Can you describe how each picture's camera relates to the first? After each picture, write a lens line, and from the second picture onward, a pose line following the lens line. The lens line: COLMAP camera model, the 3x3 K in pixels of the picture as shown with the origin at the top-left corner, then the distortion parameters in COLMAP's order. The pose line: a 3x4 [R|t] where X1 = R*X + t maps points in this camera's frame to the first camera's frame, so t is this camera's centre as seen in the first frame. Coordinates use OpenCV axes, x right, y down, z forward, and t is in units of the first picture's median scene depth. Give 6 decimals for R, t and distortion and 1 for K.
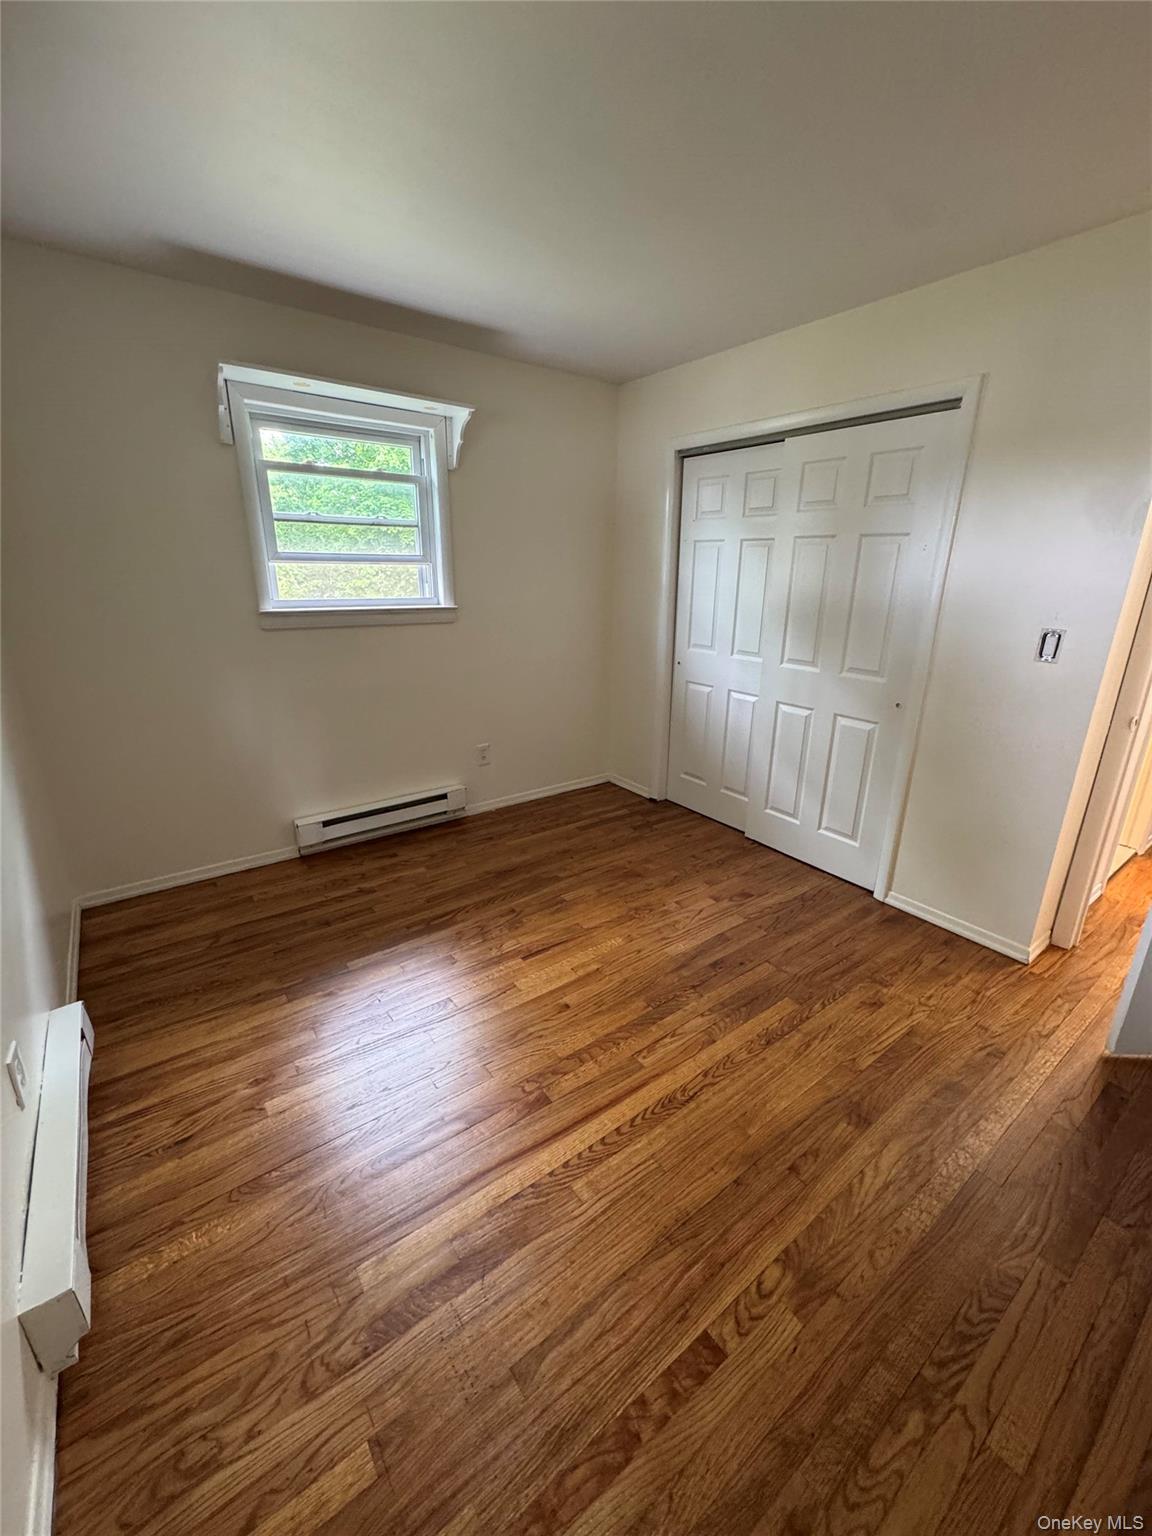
lens RADIAL K [[612.2, 0, 577.3], [0, 612.2, 767.2], [0, 0, 1]] dist [-0.004040, 0.000231]
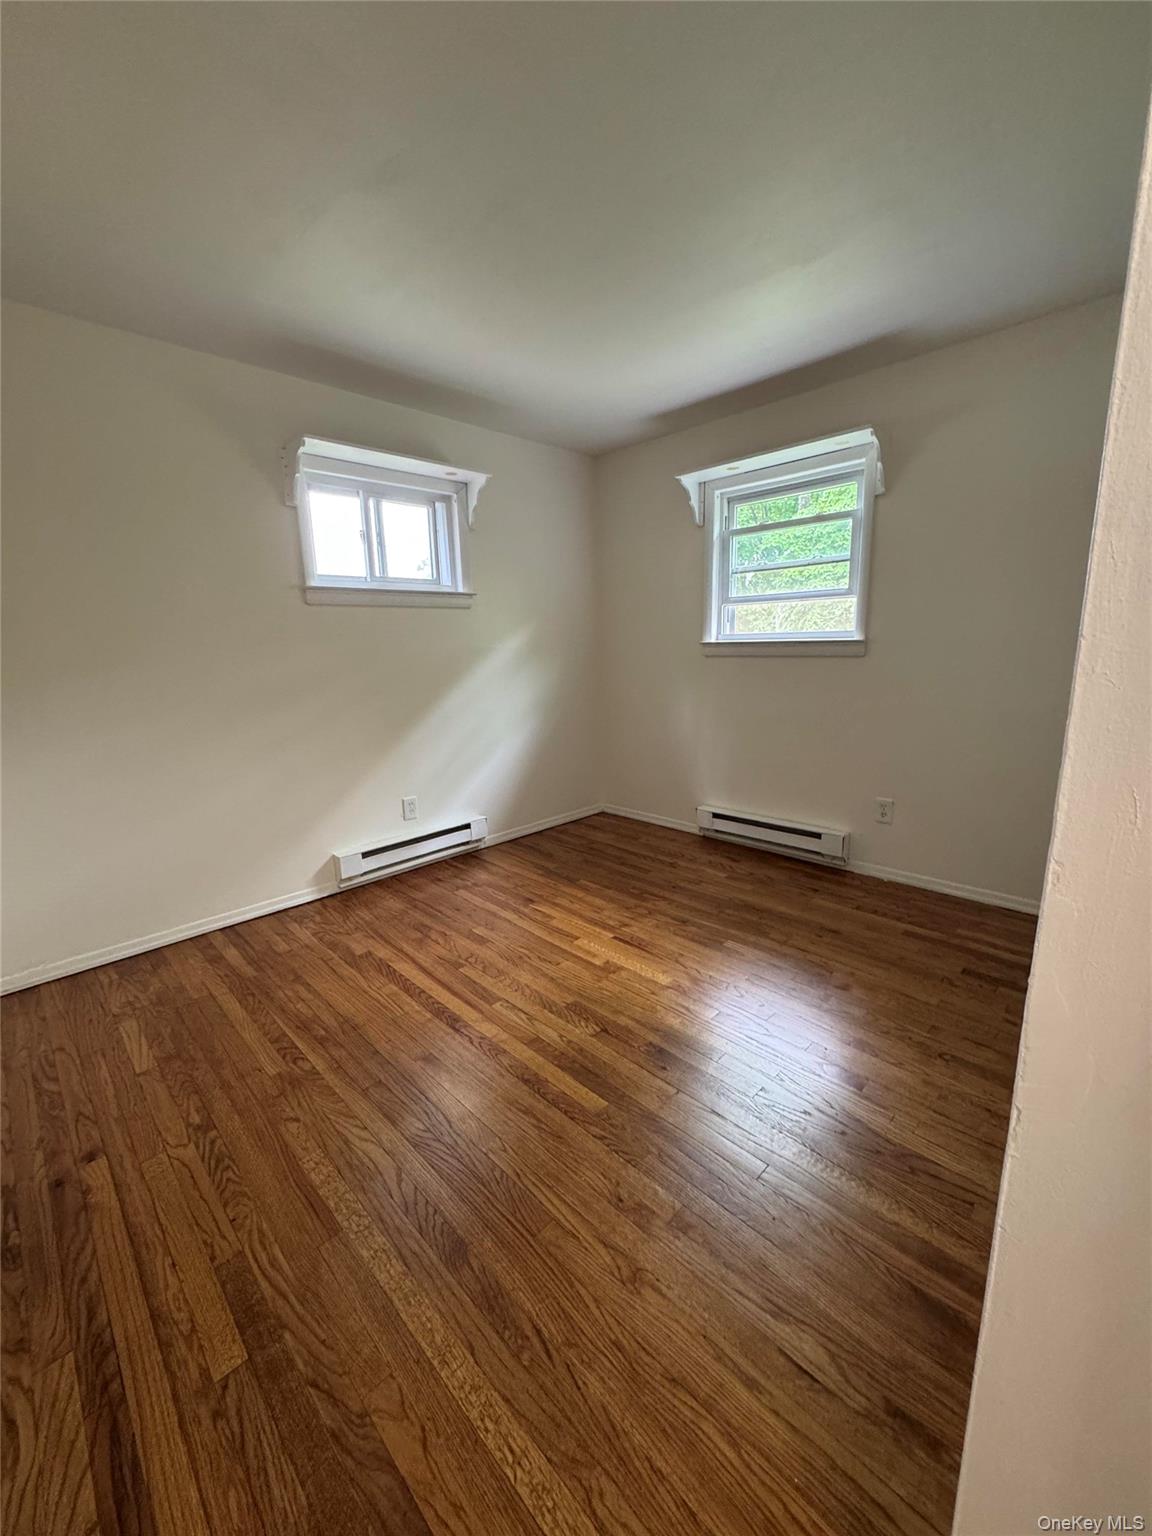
lens RADIAL K [[612.2, 0, 577.3], [0, 612.2, 767.2], [0, 0, 1]] dist [-0.004040, 0.000231]
pose [[0.136655, 0.185065, -0.973179, 0.819684], [-0.276632, 0.950442, 0.141896, -0.109183], [0.951210, 0.249822, 0.181077, 0.570216]]
